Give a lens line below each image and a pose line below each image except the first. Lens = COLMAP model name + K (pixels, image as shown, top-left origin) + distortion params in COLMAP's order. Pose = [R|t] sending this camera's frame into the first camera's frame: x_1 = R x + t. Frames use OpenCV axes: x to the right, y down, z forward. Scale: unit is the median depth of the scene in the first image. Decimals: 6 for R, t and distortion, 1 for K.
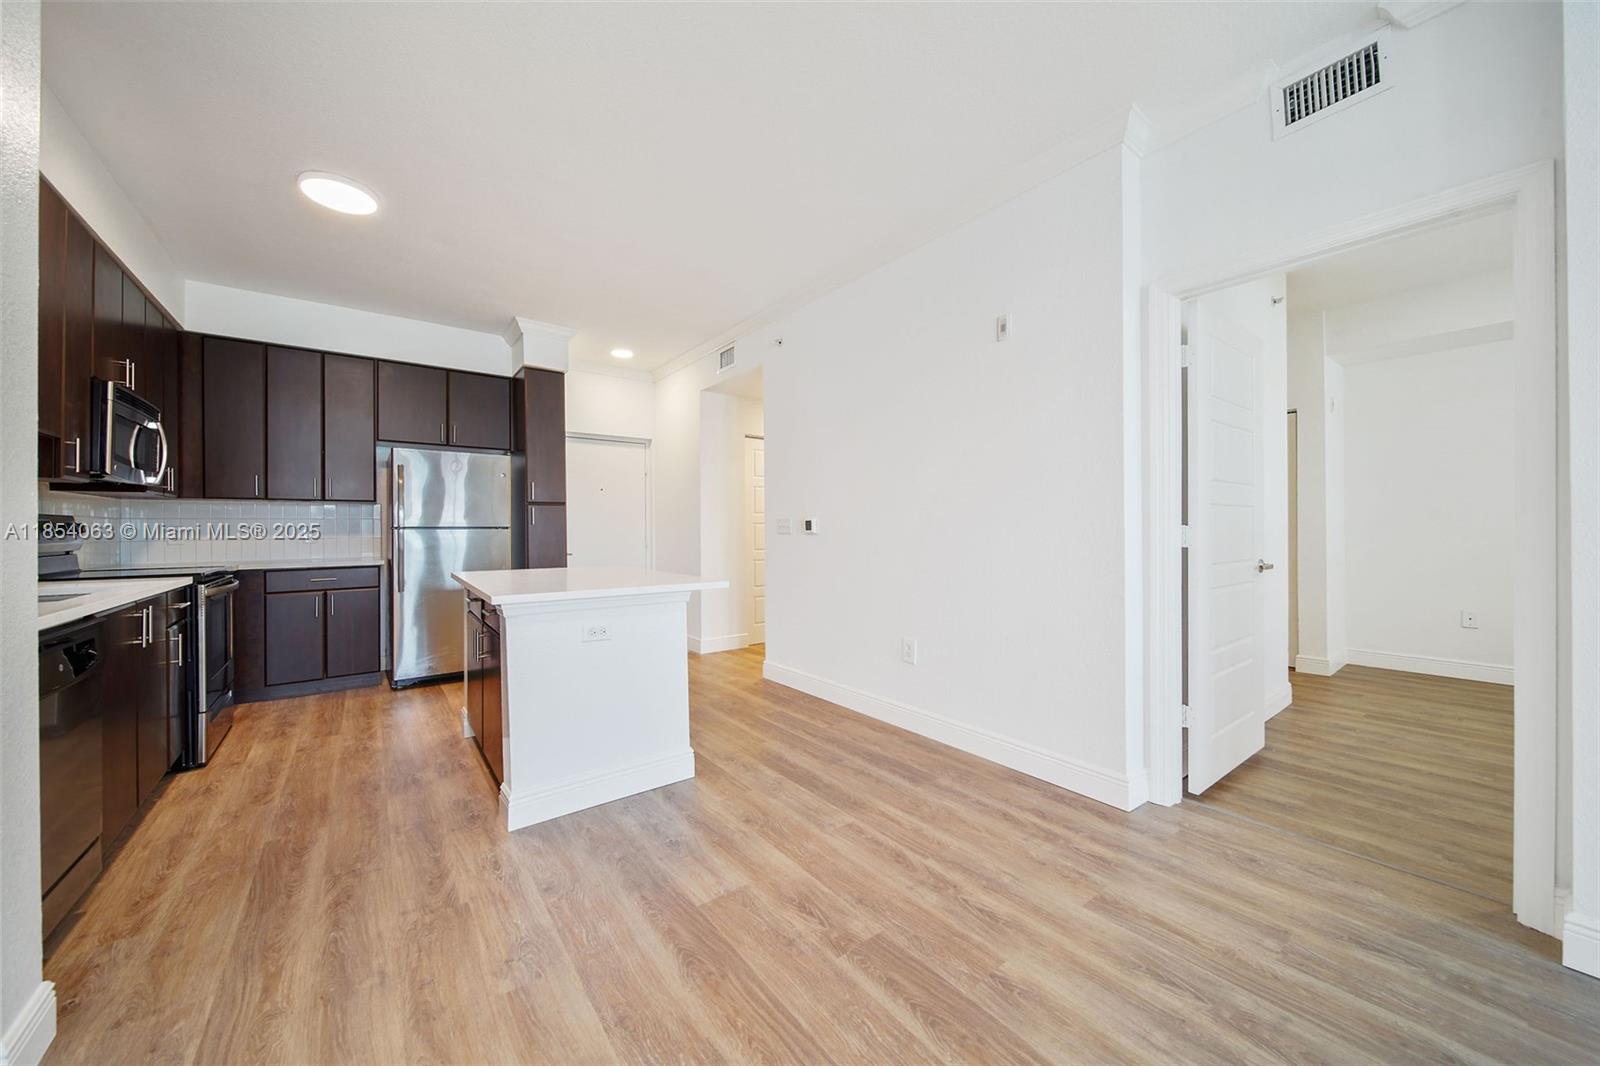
lens RADIAL K [[569.9, 0, 798.9], [0, 569.9, 524.9], [0, 0, 1]] dist [-0.000389, -0.000157]
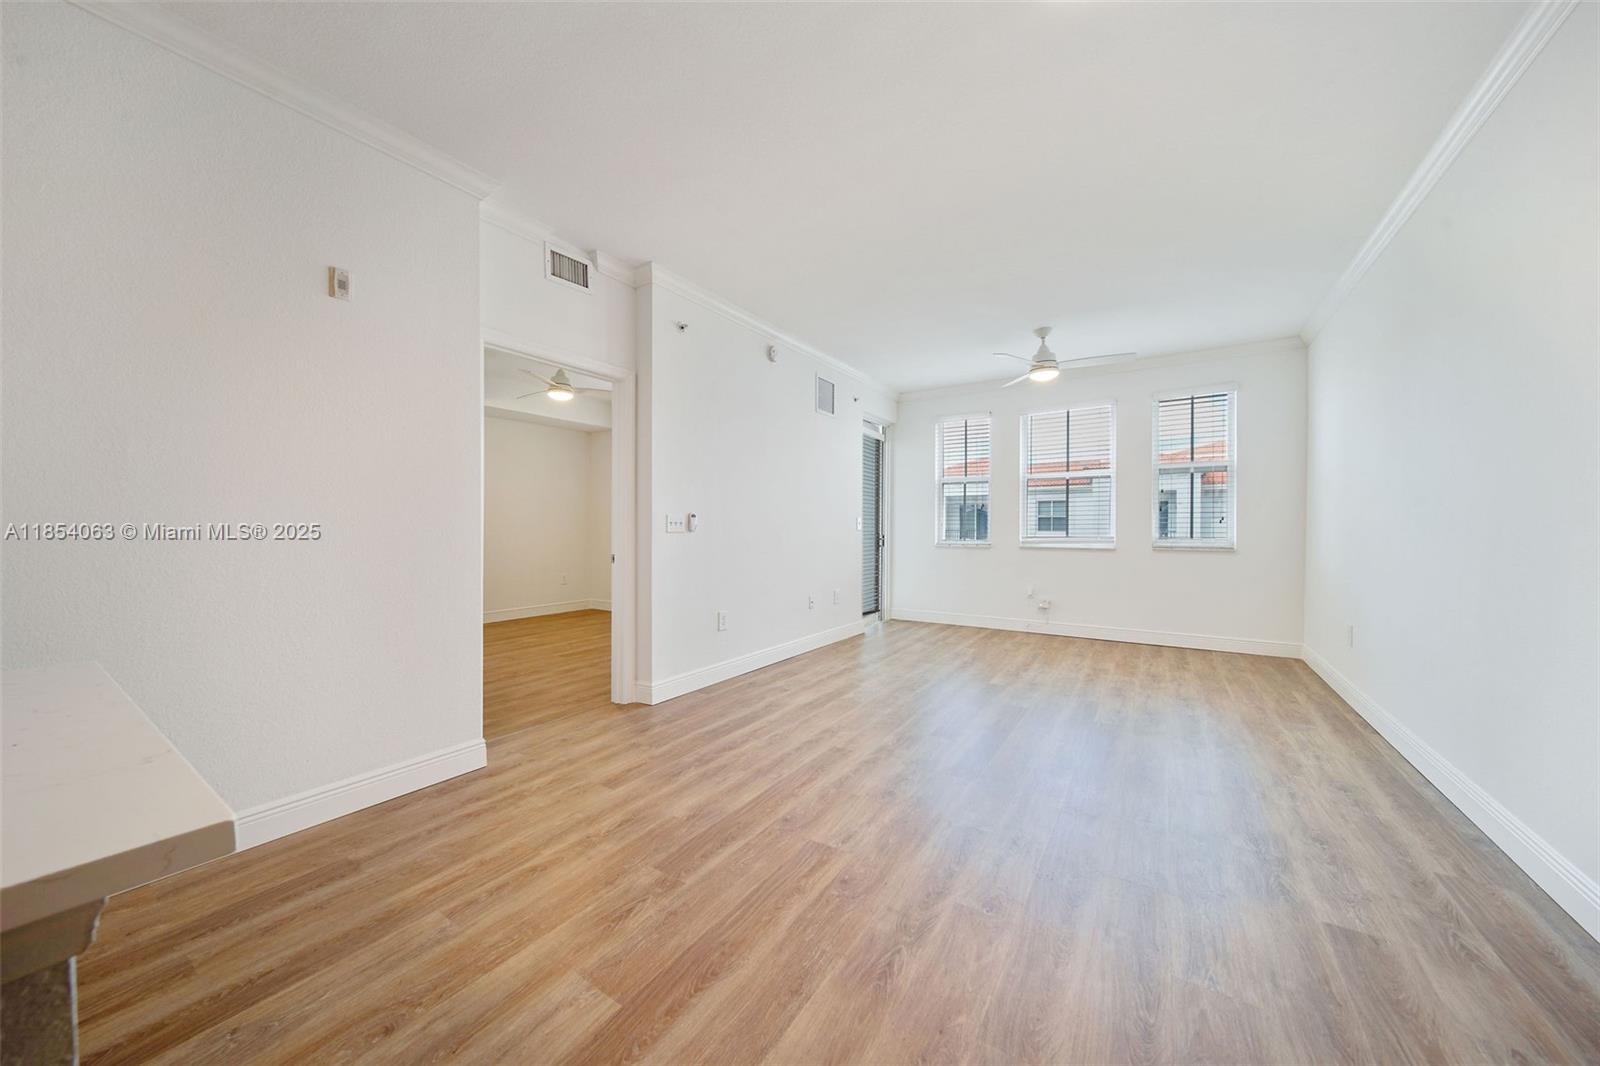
lens RADIAL K [[562.6, 0, 796.9], [0, 562.6, 530.8], [0, 0, 1]] dist [0.000801, -0.001446]
pose [[-0.337155, -0.000339, 0.941449, -0.673112], [-0.005762, 0.999982, -0.001703, 0.007031], [-0.941431, -0.005999, -0.337151, 0.702958]]
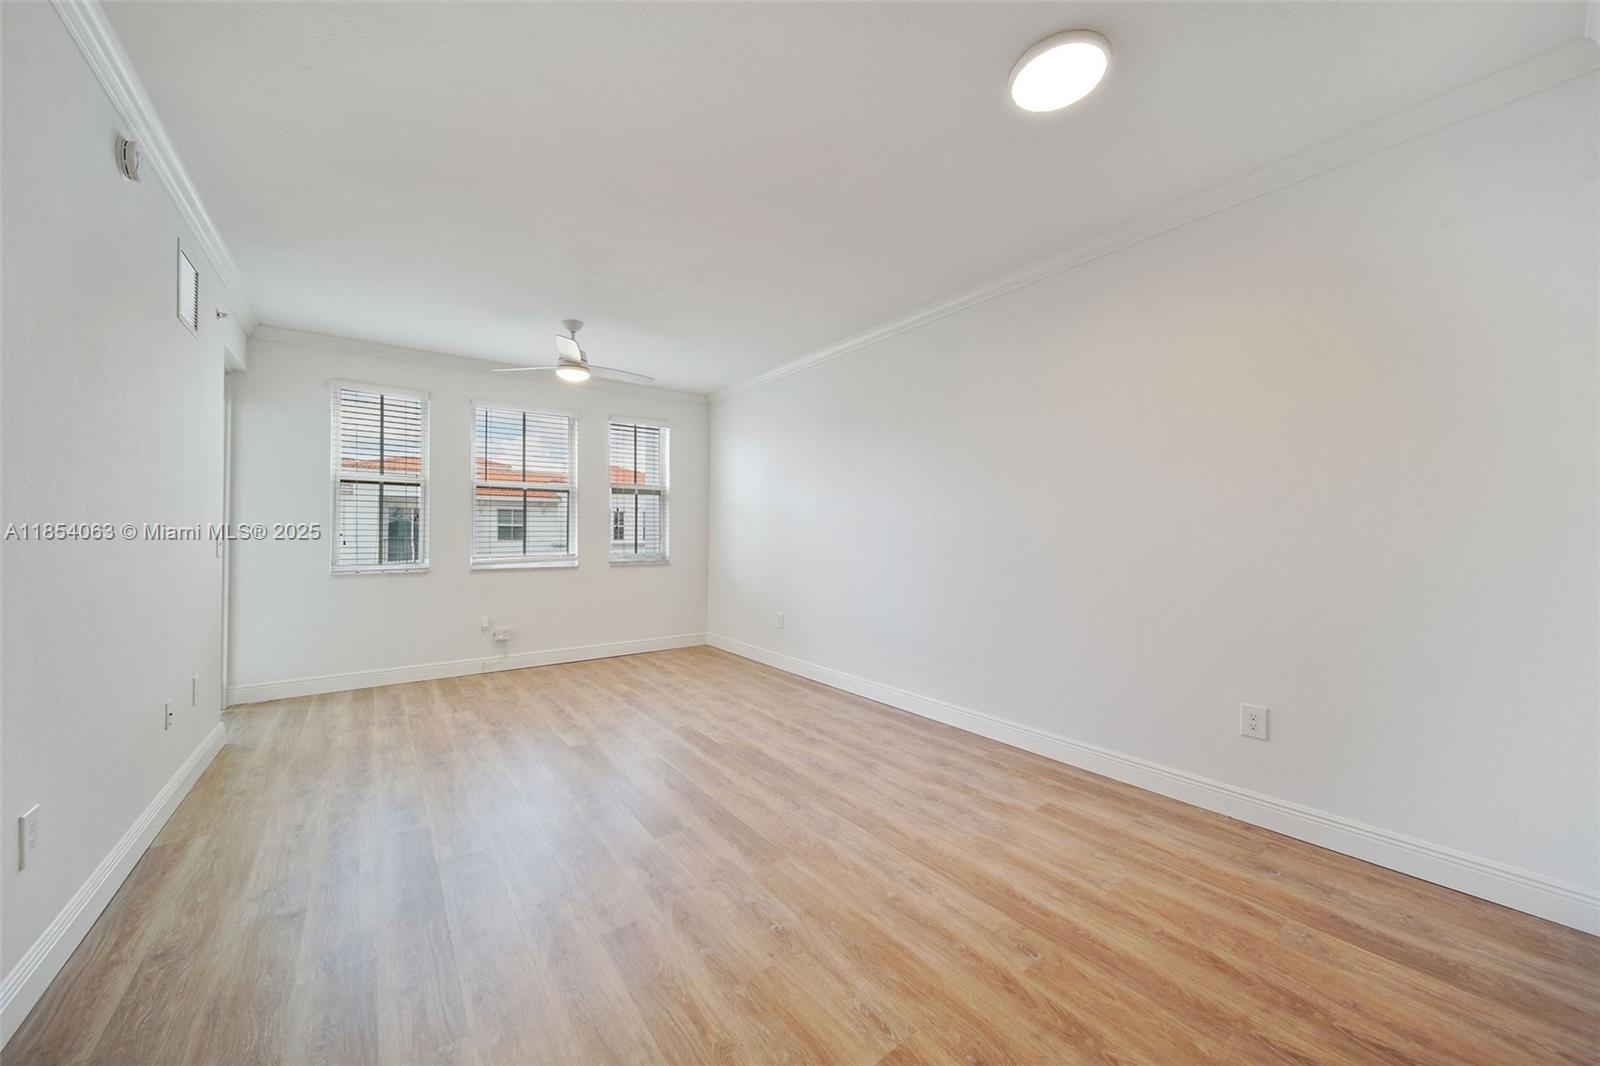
lens RADIAL K [[562.6, 0, 796.9], [0, 562.6, 530.8], [0, 0, 1]] dist [0.000801, -0.001446]
pose [[-0.999983, 0.003871, 0.004433, 0.141742], [0.003815, 0.999912, -0.012728, -0.038587], [-0.004482, -0.012711, -0.999909, 0.930945]]
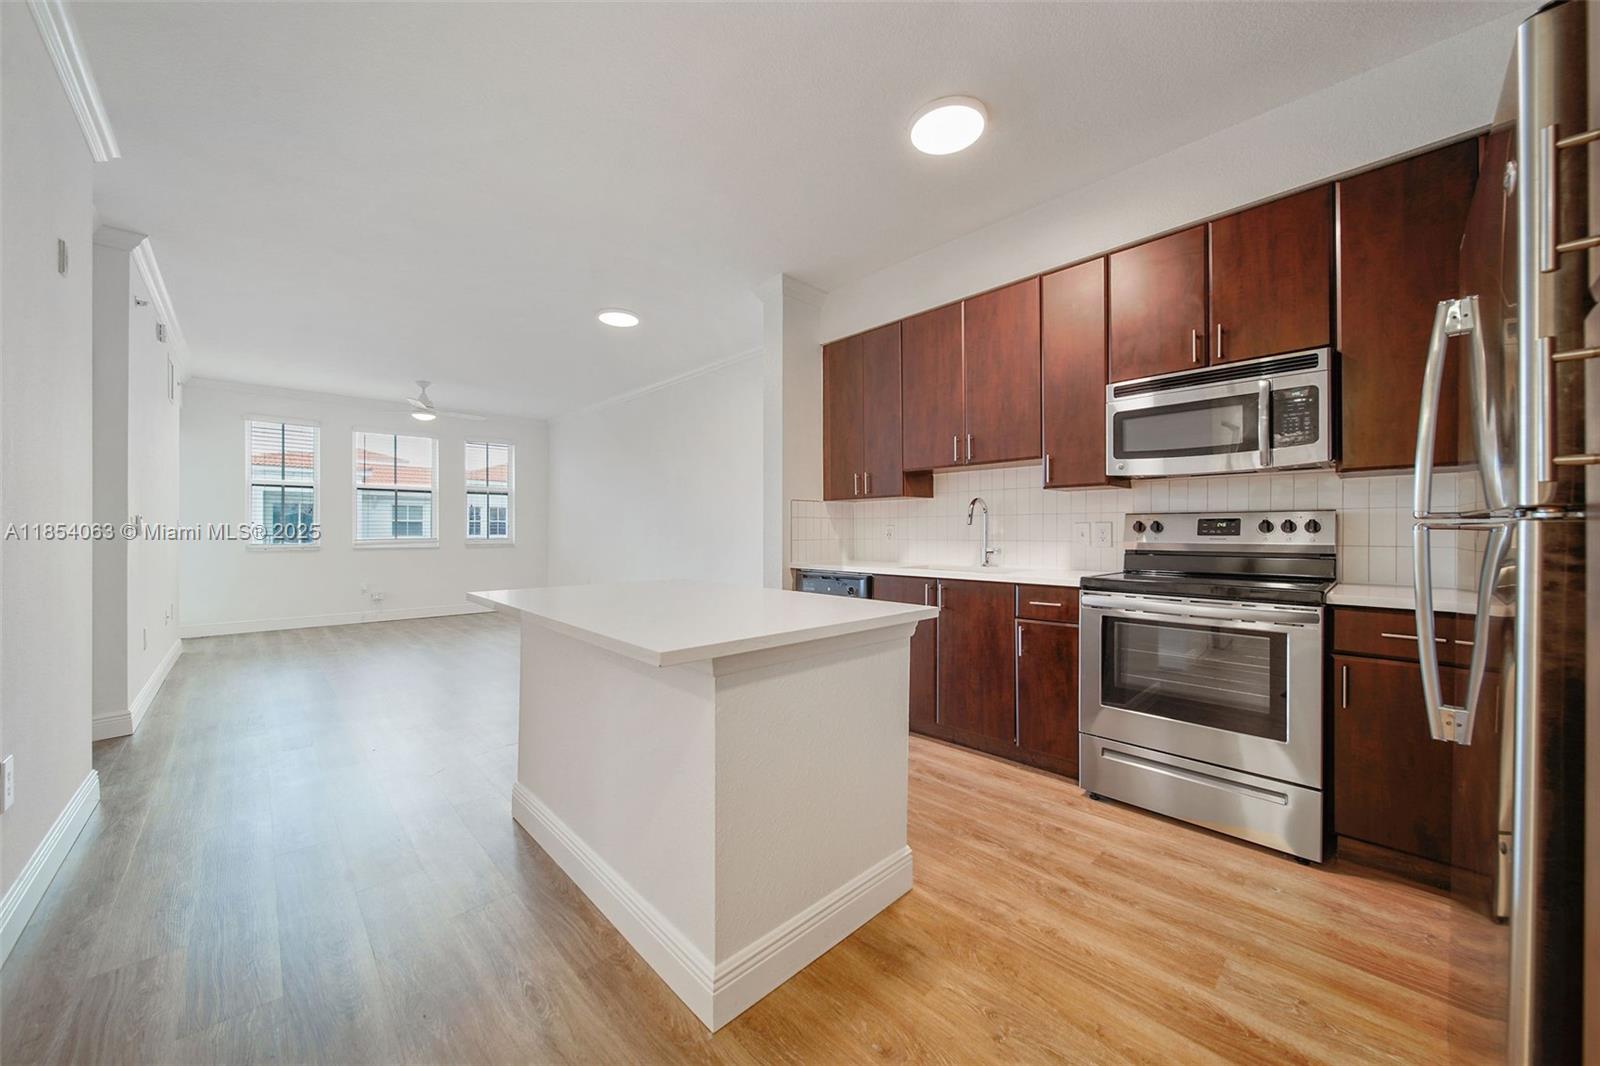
lens RADIAL K [[573.3, 0, 795.1], [0, 573.3, 530.0], [0, 0, 1]] dist [-0.001069, -0.000251]
pose [[-0.993613, 0.006035, -0.112676, -0.531250], [0.006990, 0.999943, -0.008085, 0.015514], [0.112620, -0.008821, -0.993599, 1.976096]]
